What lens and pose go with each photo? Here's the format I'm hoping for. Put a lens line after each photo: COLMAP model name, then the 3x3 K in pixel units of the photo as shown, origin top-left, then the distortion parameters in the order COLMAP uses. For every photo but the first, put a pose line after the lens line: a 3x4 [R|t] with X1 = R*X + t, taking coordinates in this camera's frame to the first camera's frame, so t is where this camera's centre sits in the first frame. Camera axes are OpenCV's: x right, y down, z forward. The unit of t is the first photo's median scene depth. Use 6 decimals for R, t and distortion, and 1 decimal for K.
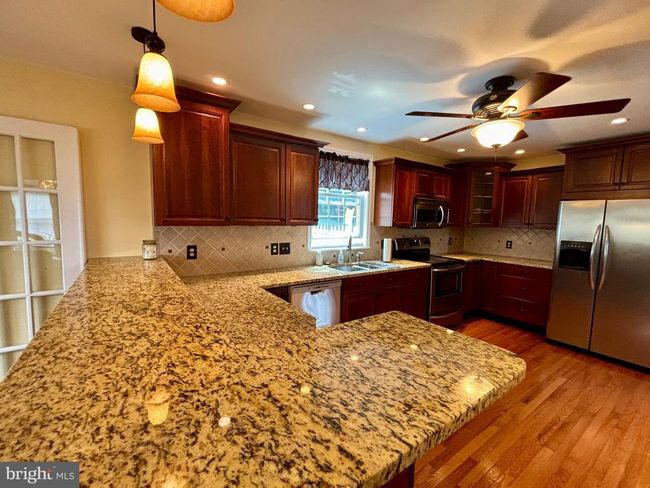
lens RADIAL K [[287.2, 0, 326.8], [0, 287.2, 246.1], [0, 0, 1]] dist [0.005121, 0.000733]
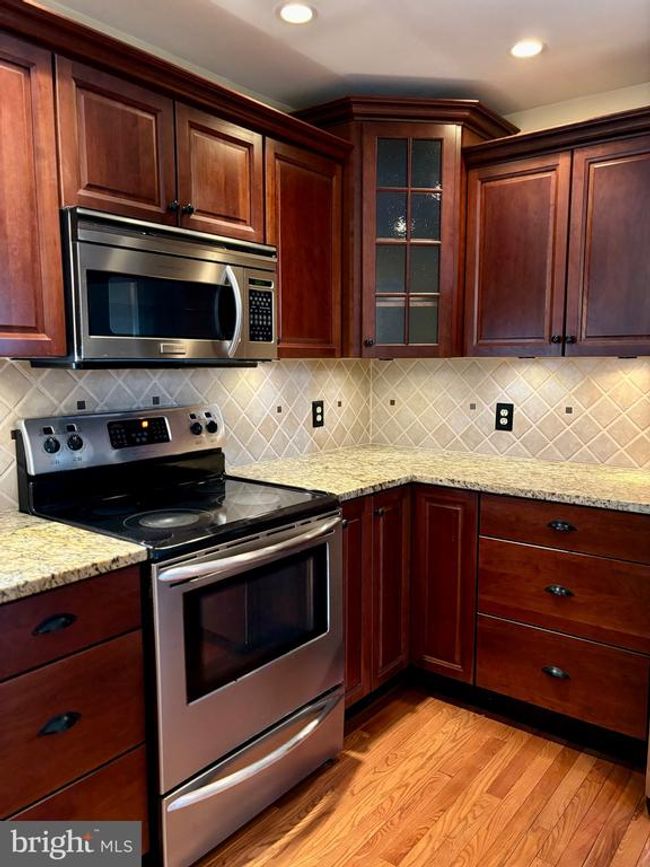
lens RADIAL K [[657.7, 0, 322.6], [0, 657.7, 439.8], [0, 0, 1]] dist [0.050584, -0.054266]
pose [[0.960835, -0.057393, 0.271113, 0.379550], [0.048772, 0.998070, 0.038434, -0.022238], [-0.272796, -0.023706, 0.961780, 0.566375]]
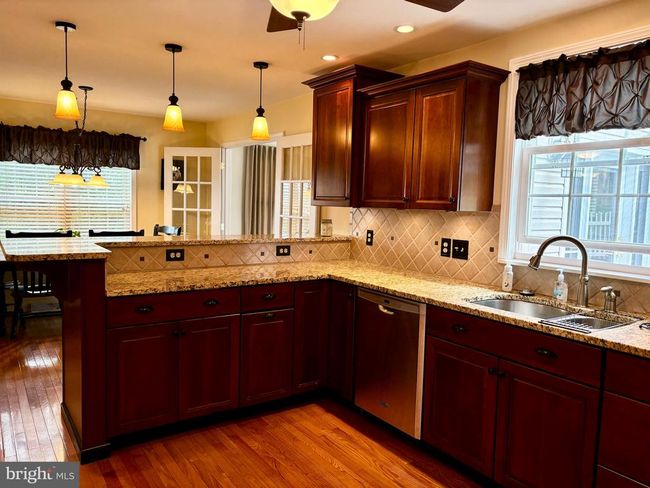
lens RADIAL K [[493.1, 0, 324.3], [0, 493.1, 244.2], [0, 0, 1]] dist [0.050584, -0.054266]
pose [[-0.018512, 0.063531, -0.997808, 0.835475], [-0.123609, 0.990178, 0.065338, -0.032350], [0.992158, 0.124547, -0.010477, 0.661175]]
